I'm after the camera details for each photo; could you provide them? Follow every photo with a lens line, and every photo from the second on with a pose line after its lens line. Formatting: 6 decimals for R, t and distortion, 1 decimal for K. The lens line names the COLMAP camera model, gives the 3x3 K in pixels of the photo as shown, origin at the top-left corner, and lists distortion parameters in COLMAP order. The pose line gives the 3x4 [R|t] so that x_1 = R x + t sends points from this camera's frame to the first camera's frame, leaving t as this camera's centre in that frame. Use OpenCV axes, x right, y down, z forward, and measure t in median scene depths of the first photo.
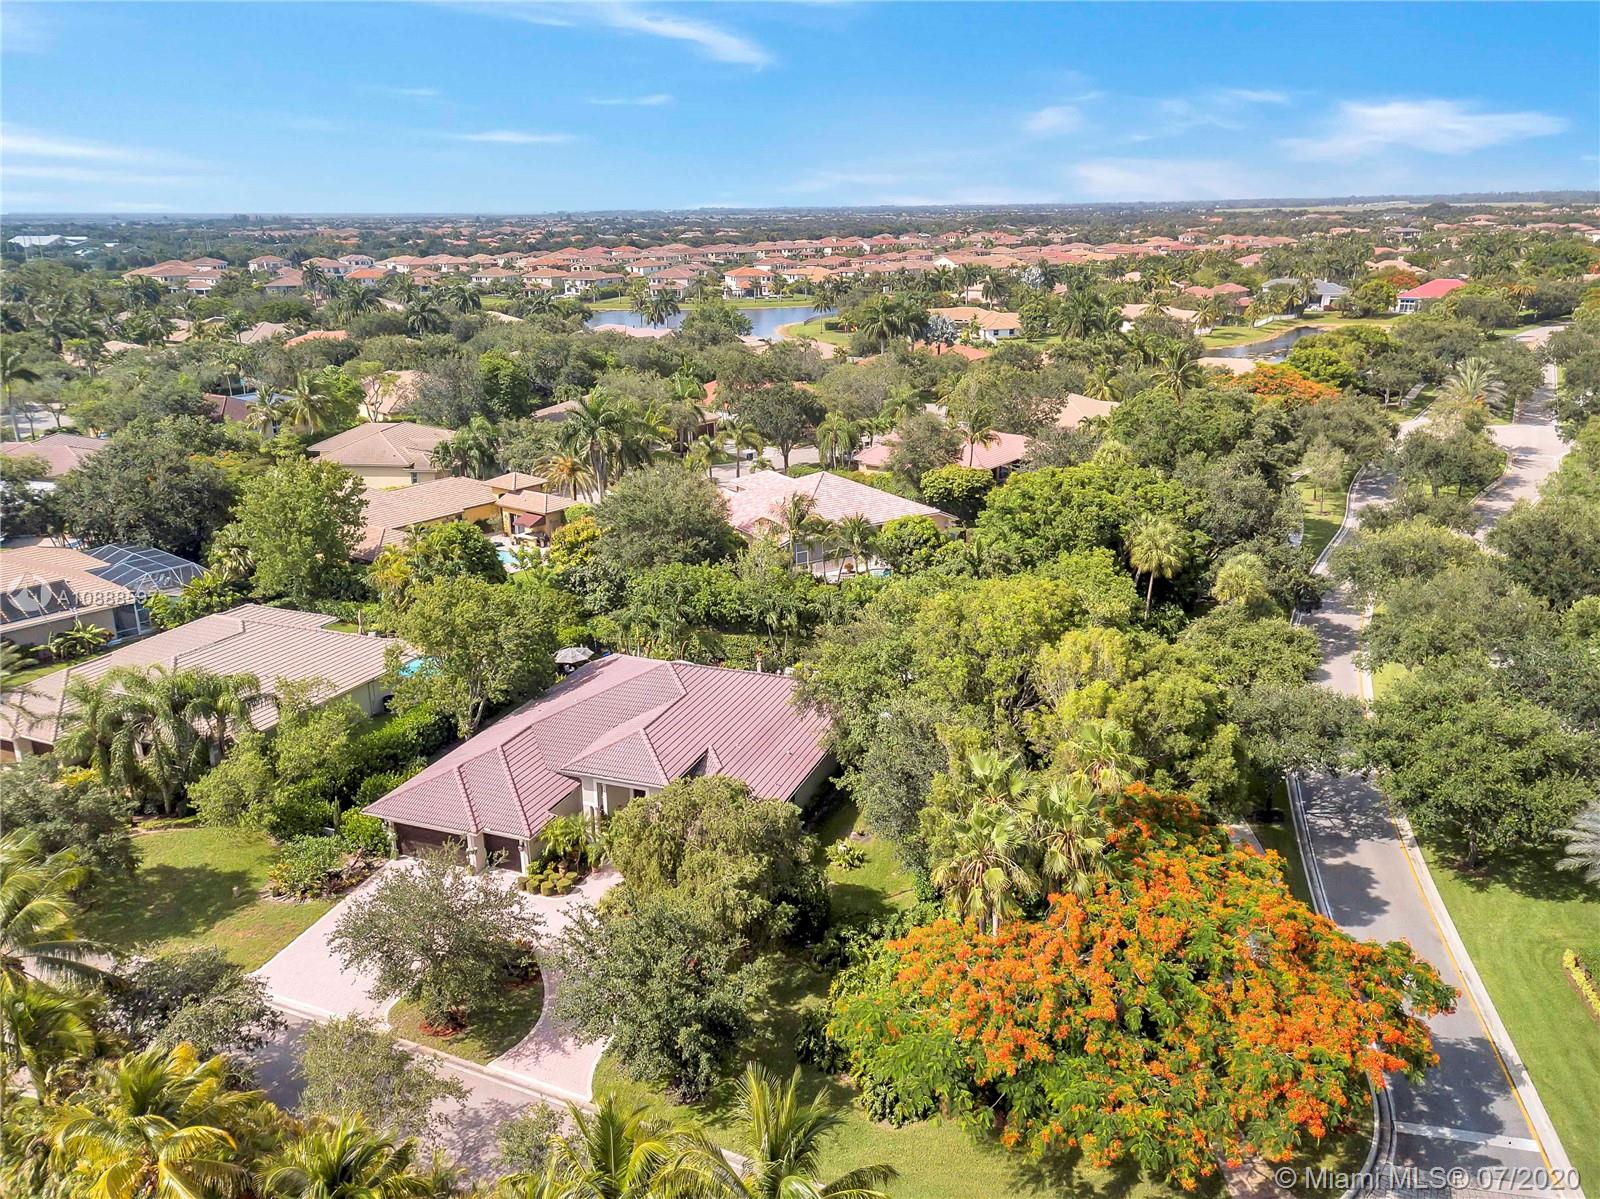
lens RADIAL K [[1220.7, 0, 786.3], [0, 1220.7, 594.2], [0, 0, 1]] dist [0.033536, -0.002832]
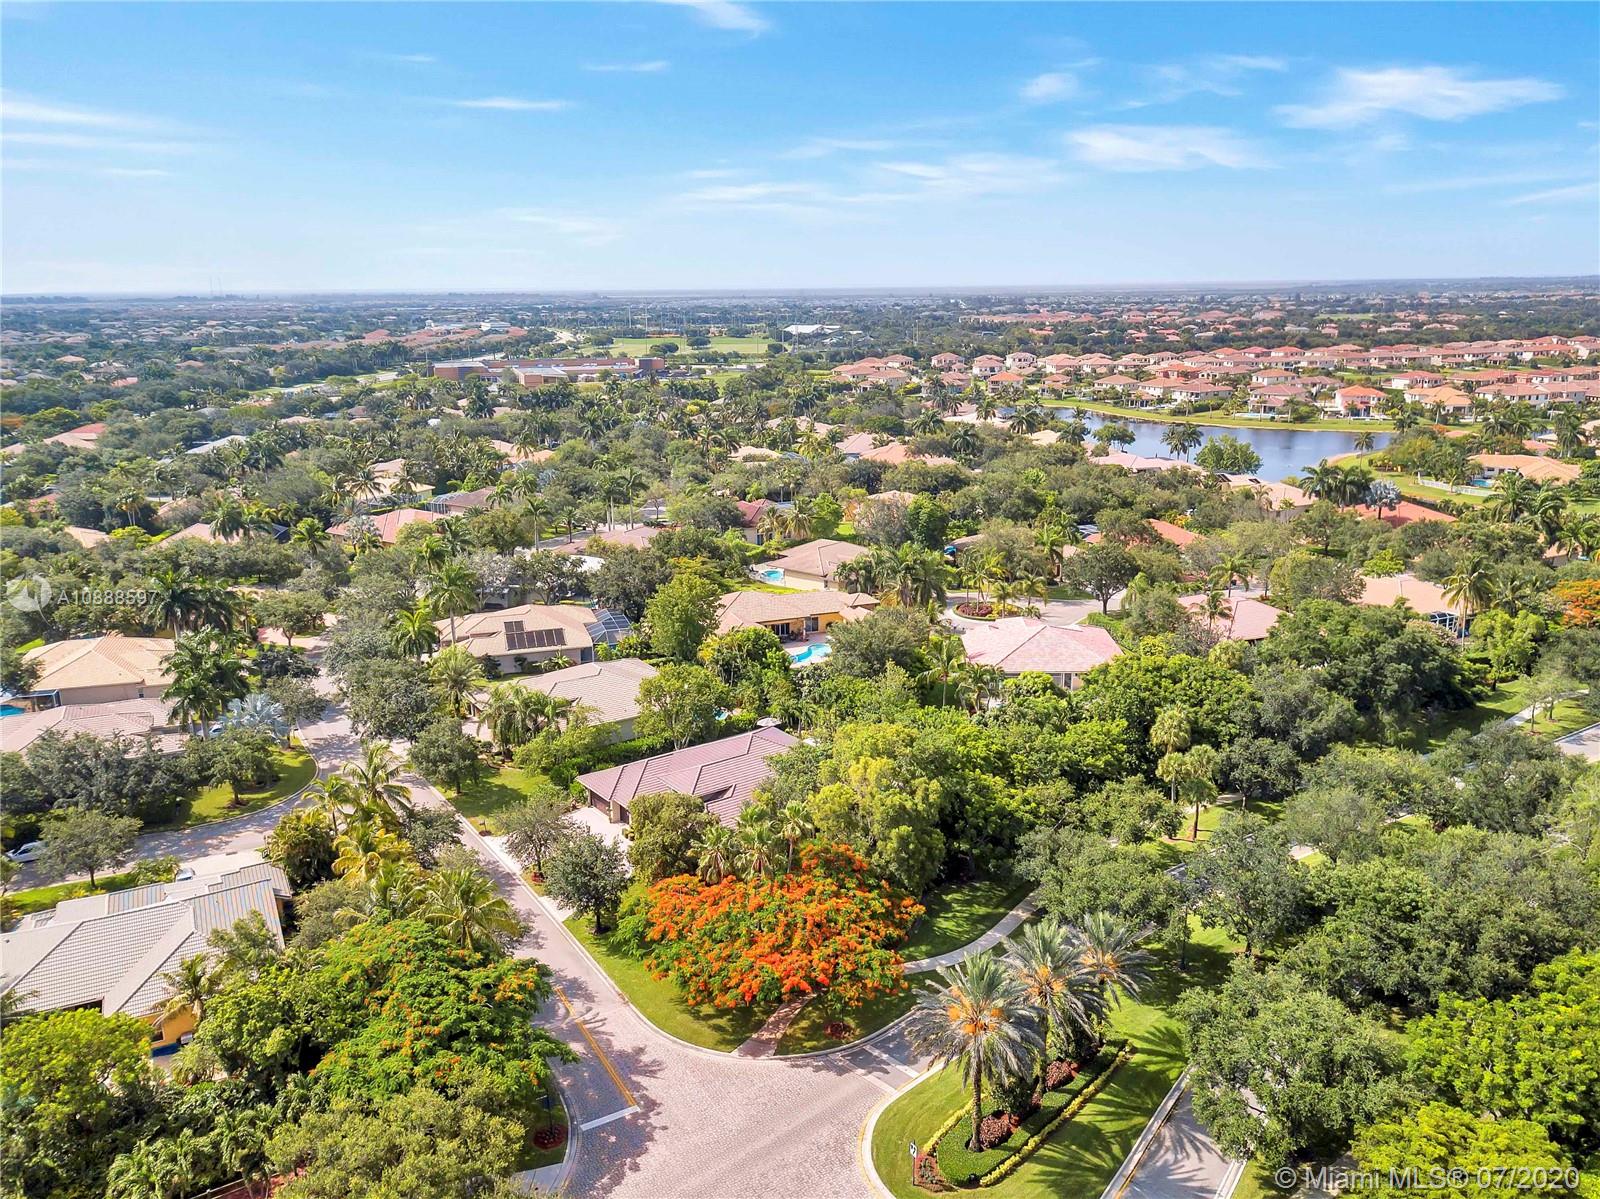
lens RADIAL K [[1220.7, 0, 786.3], [0, 1220.7, 594.2], [0, 0, 1]] dist [0.033536, -0.002832]
pose [[0.838315, 0.135729, -0.528020, 0.643596], [-0.162434, 0.986710, -0.004253, -0.110481], [0.520426, 0.089334, 0.849221, -0.353678]]
